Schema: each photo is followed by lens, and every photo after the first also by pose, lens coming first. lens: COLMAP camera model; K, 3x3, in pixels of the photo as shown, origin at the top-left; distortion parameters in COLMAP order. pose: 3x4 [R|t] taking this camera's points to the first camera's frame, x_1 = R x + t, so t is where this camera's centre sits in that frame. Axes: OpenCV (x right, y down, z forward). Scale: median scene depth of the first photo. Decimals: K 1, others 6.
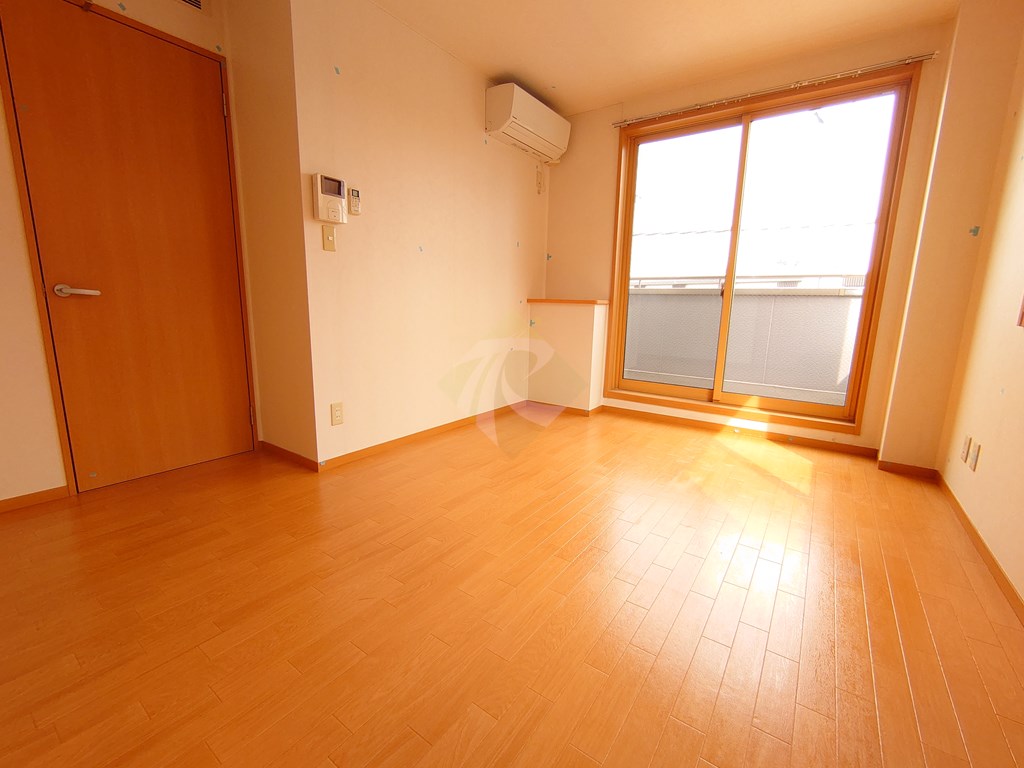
lens RADIAL K [[438.4, 0, 514.1], [0, 438.4, 384.9], [0, 0, 1]] dist [-0.000790, -0.001273]
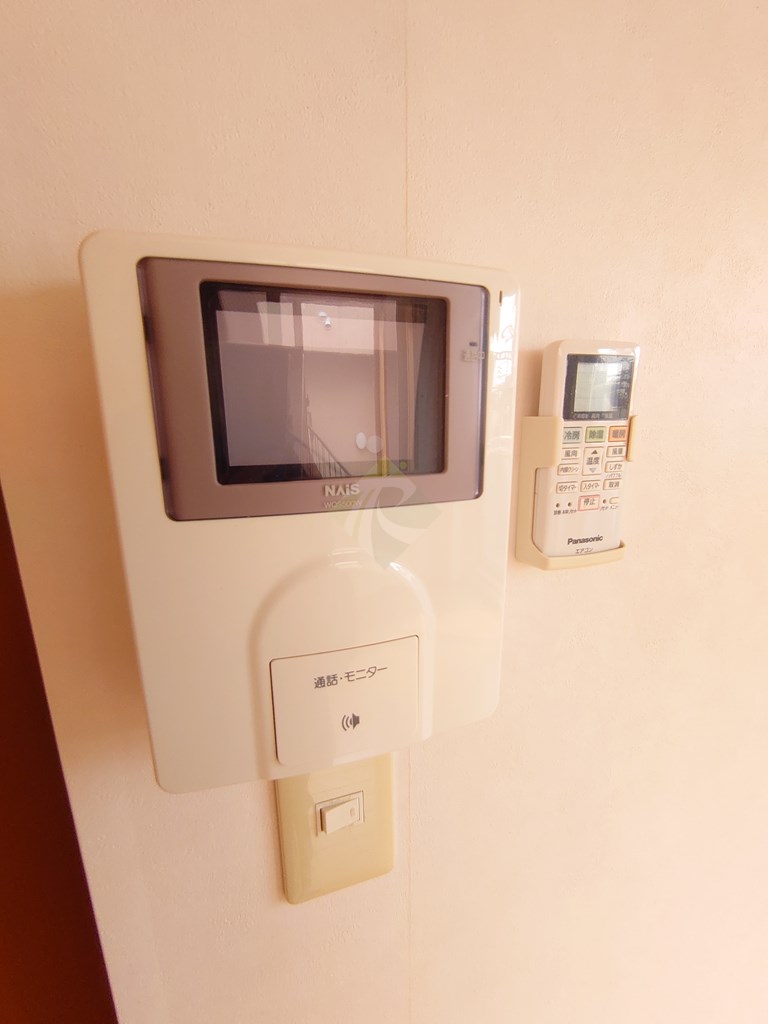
lens RADIAL K [[438.4, 0, 383.3], [0, 438.4, 512.0], [0, 0, 1]] dist [-0.000790, -0.001273]
pose [[0.807659, 0.095005, -0.581946, -0.284600], [-0.076429, 0.995476, 0.056443, -0.343243], [0.584676, -0.001109, 0.811266, 0.742398]]
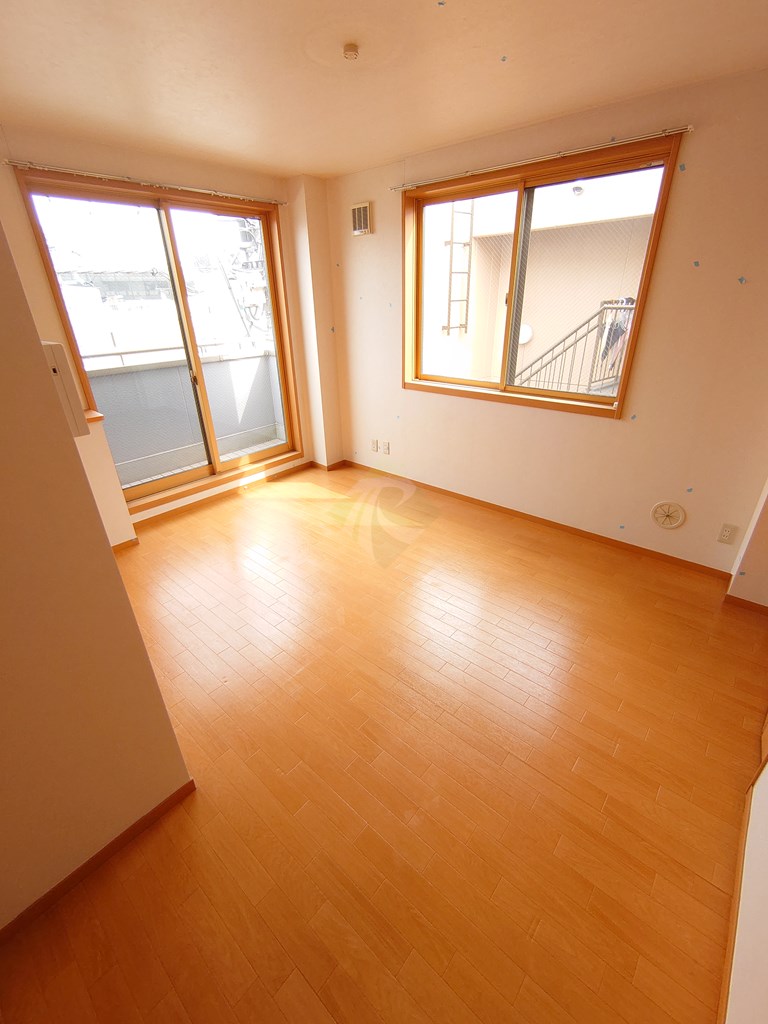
lens RADIAL K [[438.4, 0, 386.8], [0, 438.4, 507.7], [0, 0, 1]] dist [-0.000790, -0.001273]
pose [[0.093879, -0.451132, 0.887506, -0.704662], [0.203616, 0.881300, 0.426439, -0.349186], [-0.974539, 0.140677, 0.174593, 0.457721]]
